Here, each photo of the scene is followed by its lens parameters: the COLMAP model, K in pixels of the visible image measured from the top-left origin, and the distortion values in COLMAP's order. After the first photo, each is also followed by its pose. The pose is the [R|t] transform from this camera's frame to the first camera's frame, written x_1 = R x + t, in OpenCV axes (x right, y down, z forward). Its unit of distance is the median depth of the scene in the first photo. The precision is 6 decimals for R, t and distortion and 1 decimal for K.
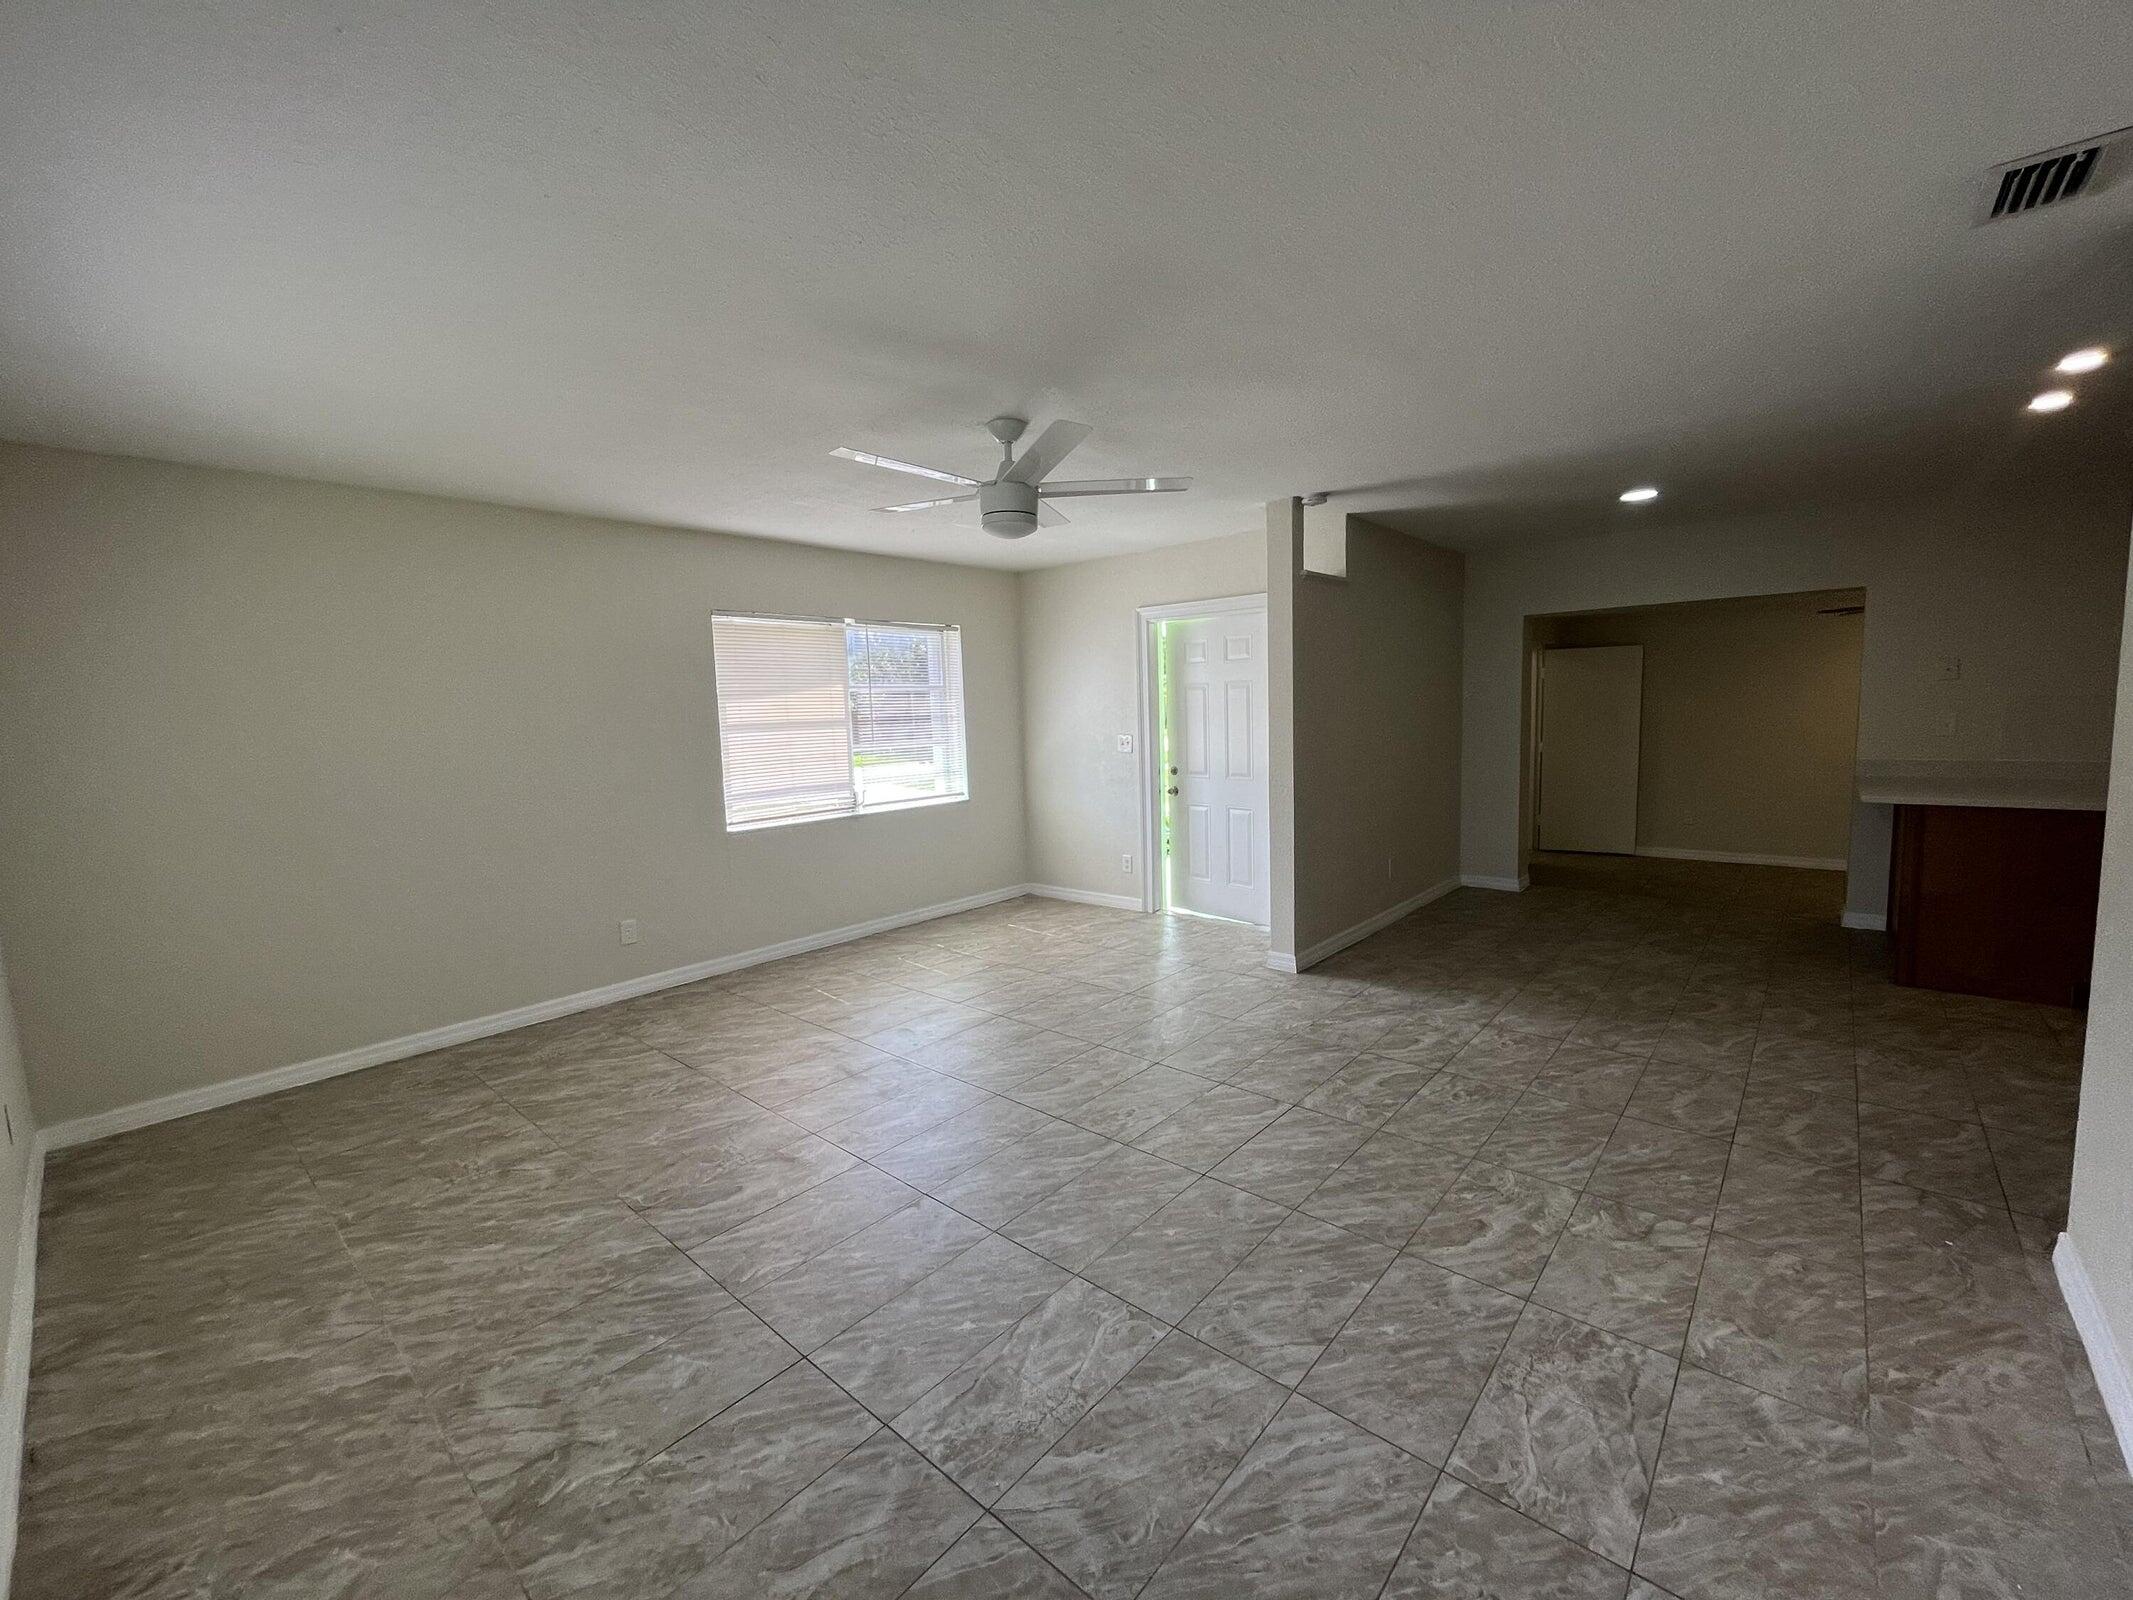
lens RADIAL K [[869.4, 0, 1065.0], [0, 869.4, 800.5], [0, 0, 1]] dist [-0.001993, 0.000523]
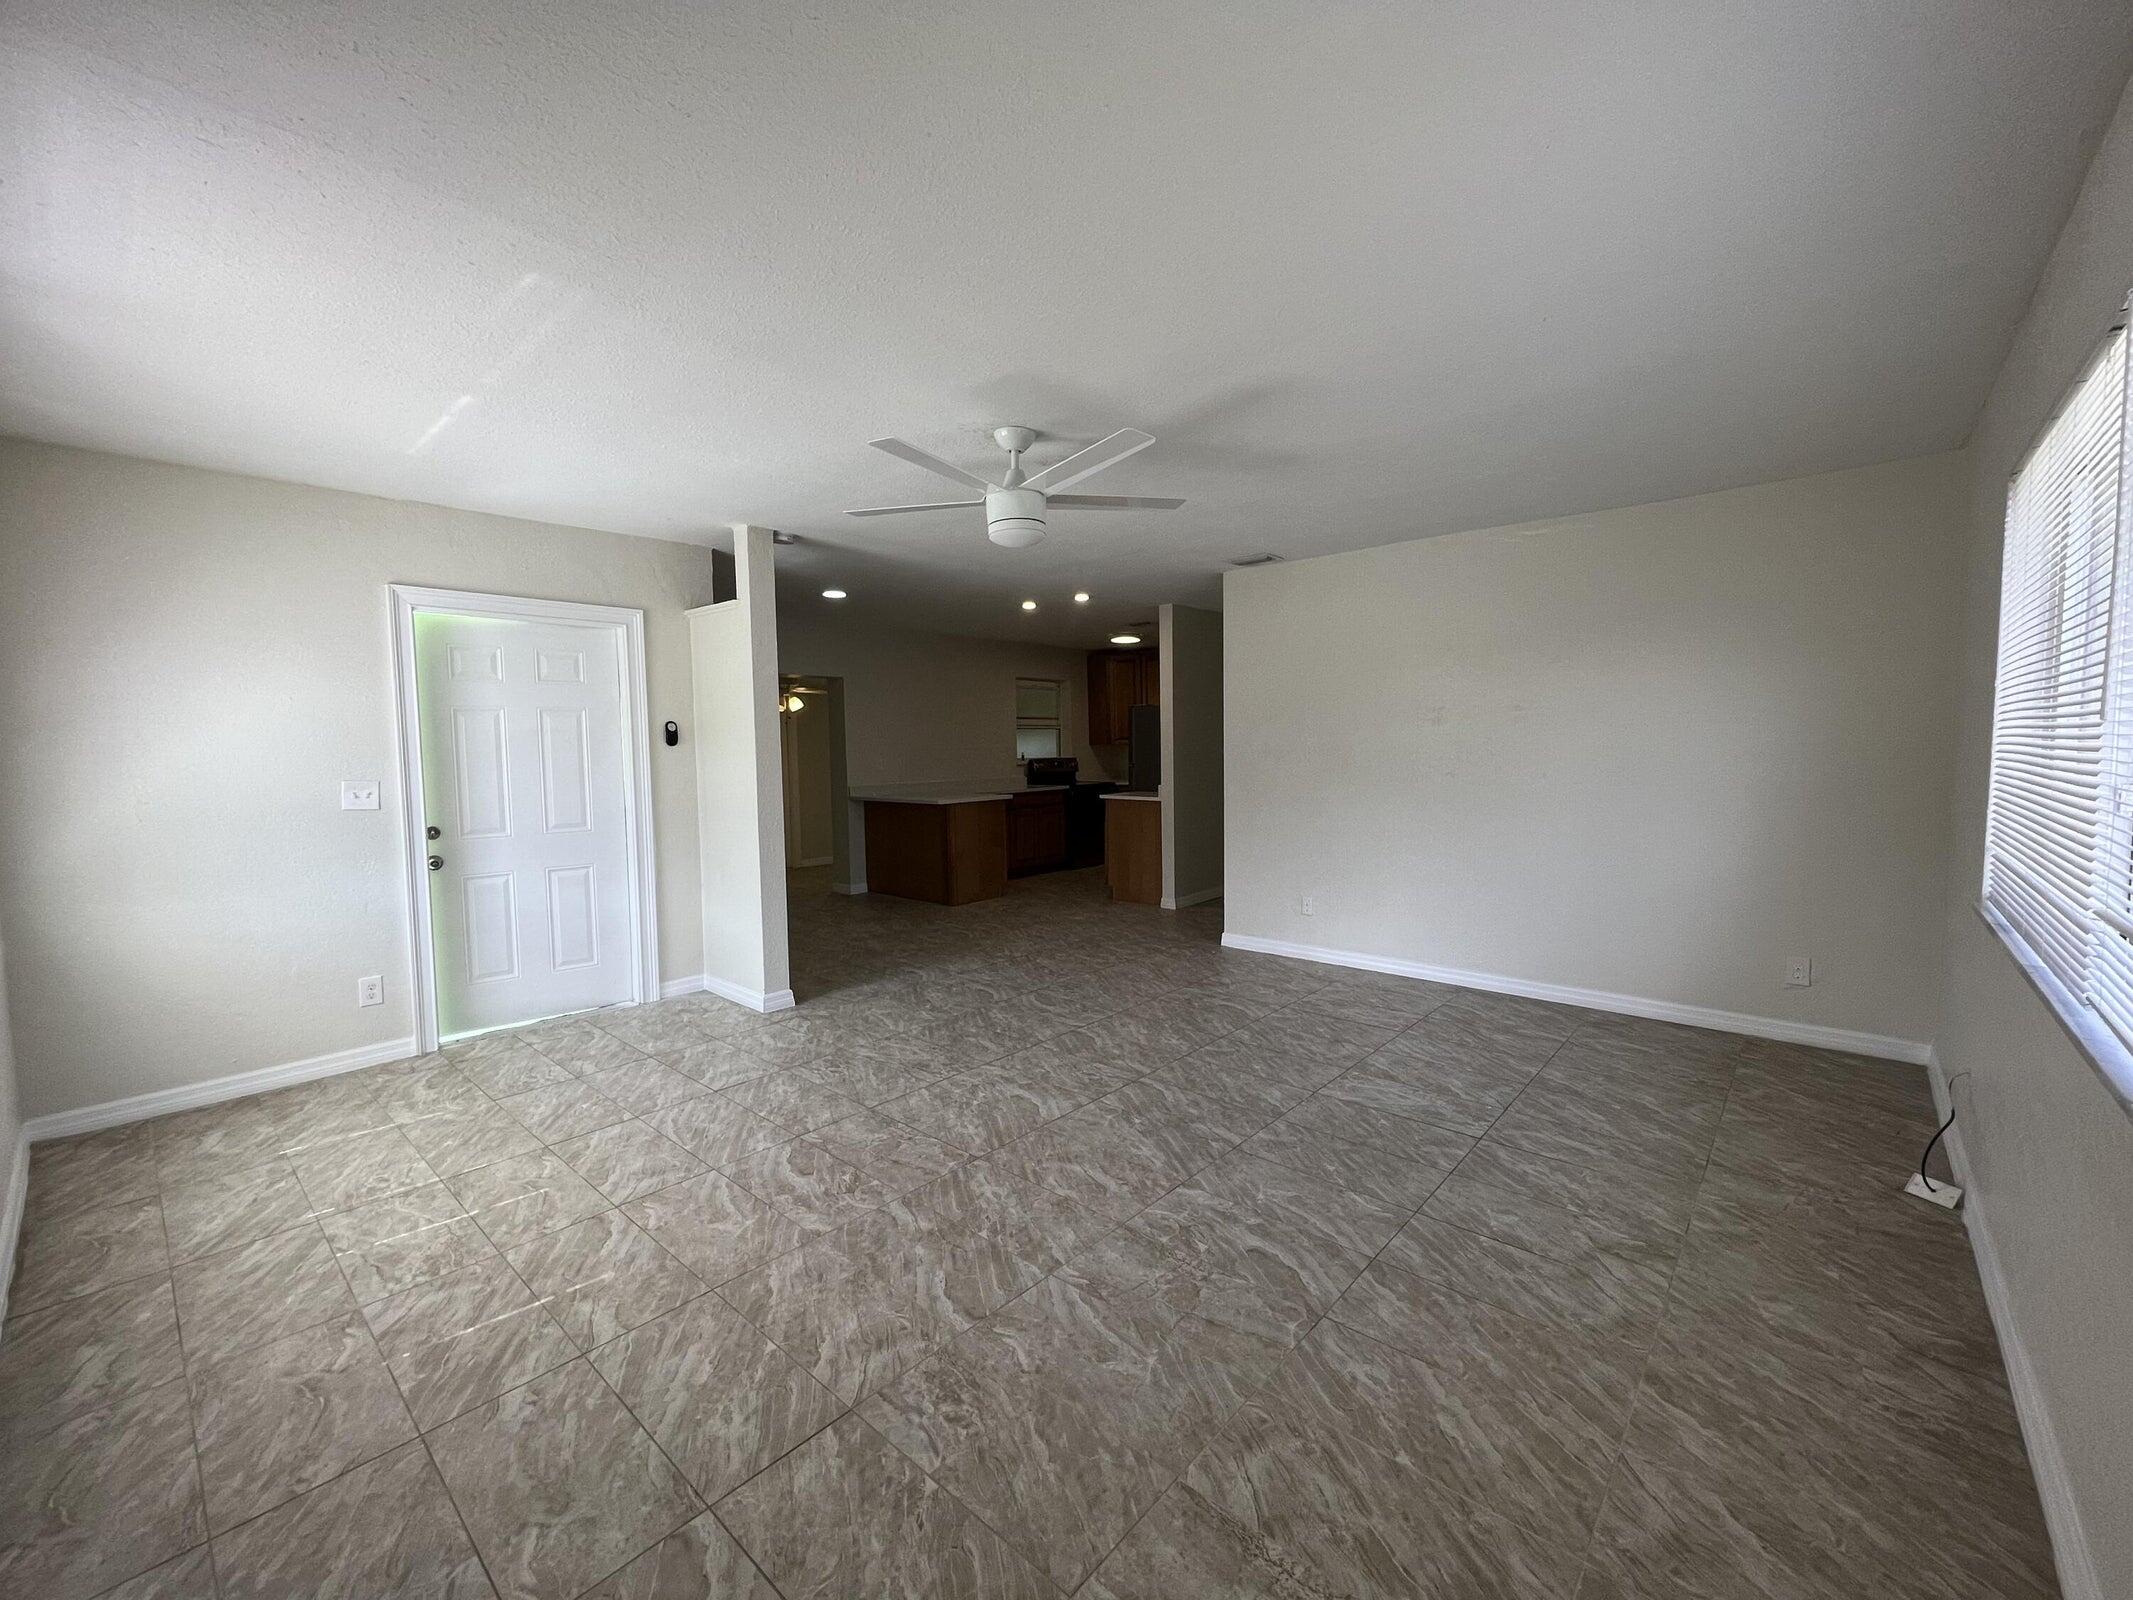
lens RADIAL K [[869.4, 0, 1064.9], [0, 869.4, 800.9], [0, 0, 1]] dist [-0.001993, 0.000523]
pose [[0.003486, -0.033236, 0.999441, -1.318923], [0.121279, 0.992084, 0.032568, -0.050972], [-0.992612, 0.121098, 0.007490, 1.212273]]
